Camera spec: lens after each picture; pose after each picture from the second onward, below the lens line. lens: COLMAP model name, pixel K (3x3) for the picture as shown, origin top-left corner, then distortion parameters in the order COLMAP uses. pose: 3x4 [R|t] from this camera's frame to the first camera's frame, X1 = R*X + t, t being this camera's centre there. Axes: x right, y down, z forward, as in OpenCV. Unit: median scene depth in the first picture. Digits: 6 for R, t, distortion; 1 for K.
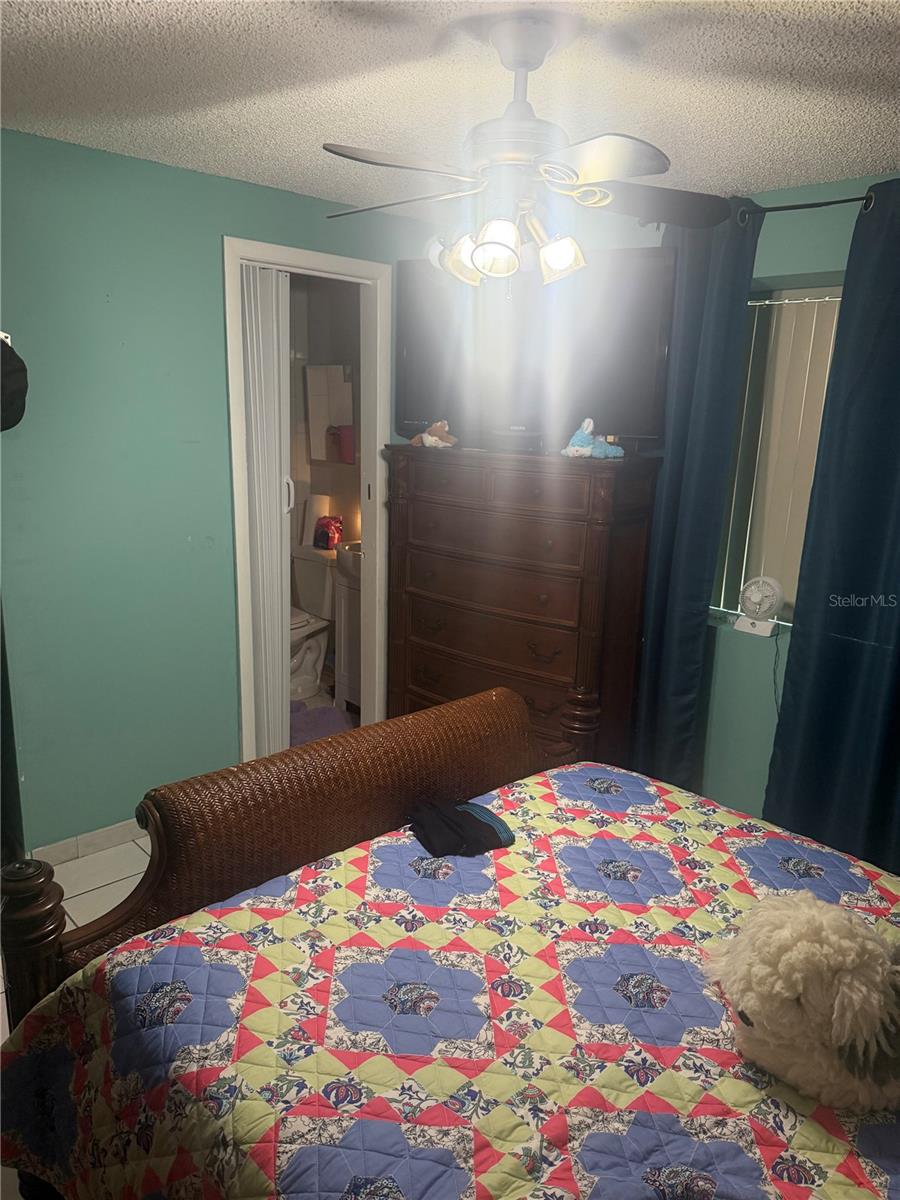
lens RADIAL K [[845.6, 0, 449.2], [0, 845.6, 611.0], [0, 0, 1]] dist [0.122862, -0.205020]
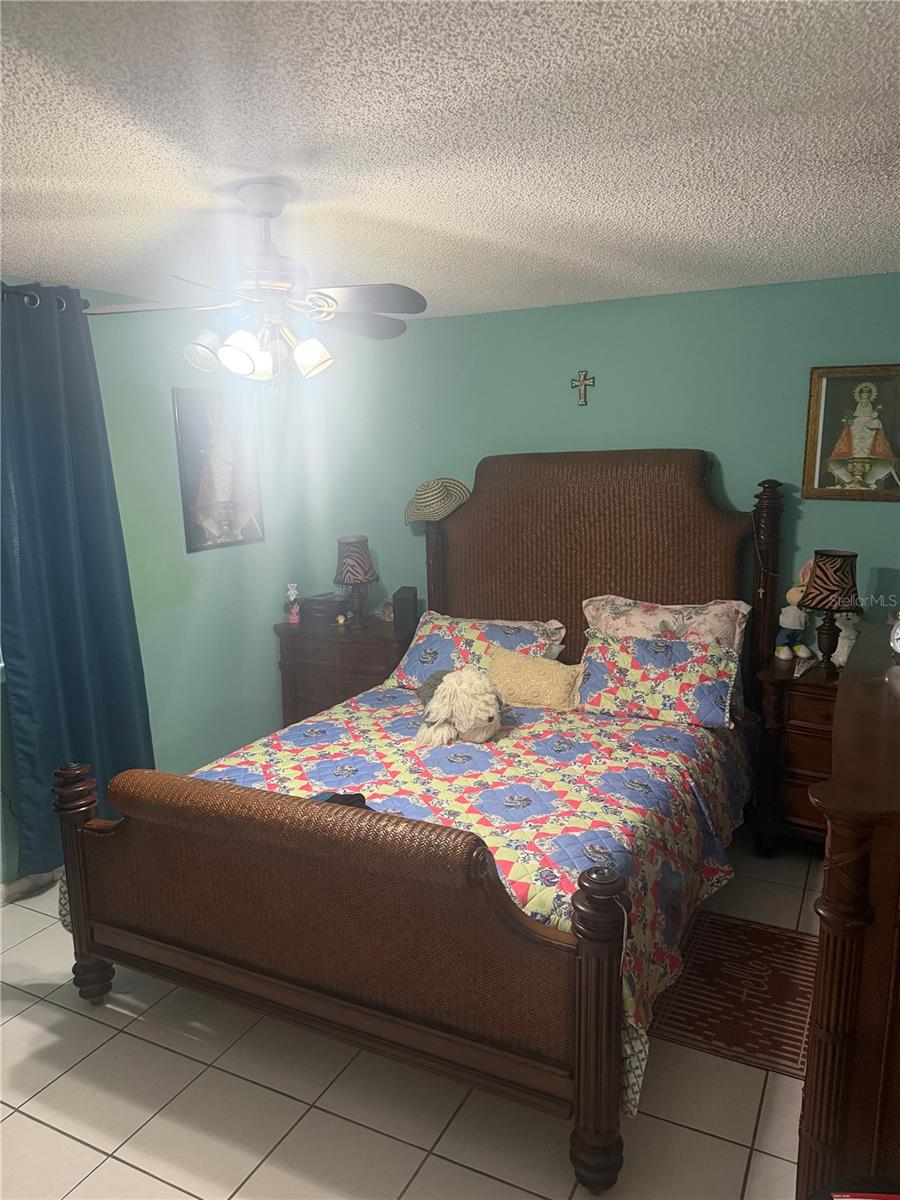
lens RADIAL K [[845.6, 0, 449.2], [0, 845.6, 611.0], [0, 0, 1]] dist [0.122862, -0.205020]
pose [[-0.333316, -0.204688, 0.920328, -1.358544], [0.239094, 0.925888, 0.292517, -0.405481], [-0.911995, 0.317545, -0.259674, 1.299587]]
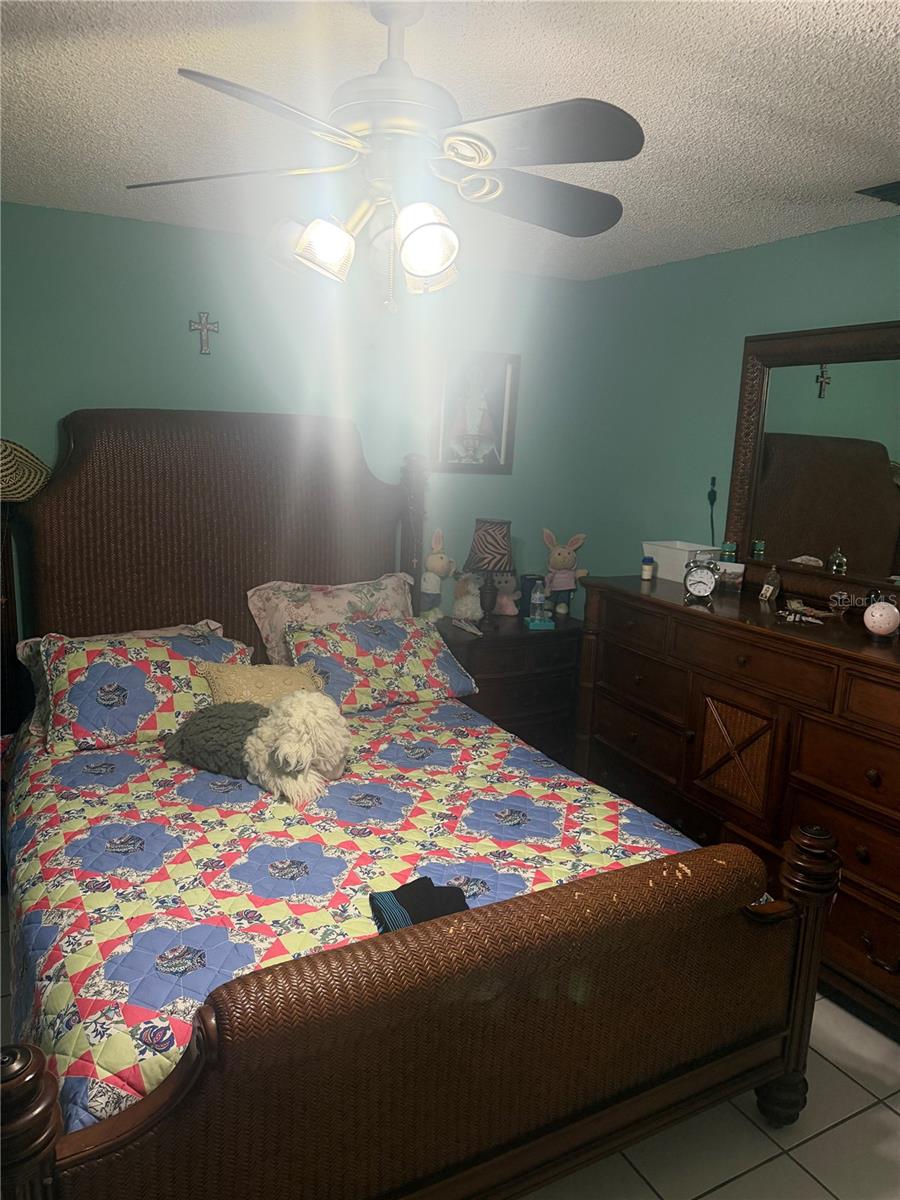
lens RADIAL K [[845.6, 0, 449.2], [0, 845.6, 611.0], [0, 0, 1]] dist [0.122862, -0.205020]
pose [[-0.963692, -0.124345, 0.236297, -0.225217], [-0.005223, 0.893561, 0.448911, -0.512276], [-0.266966, 0.431378, -0.861767, 1.960879]]
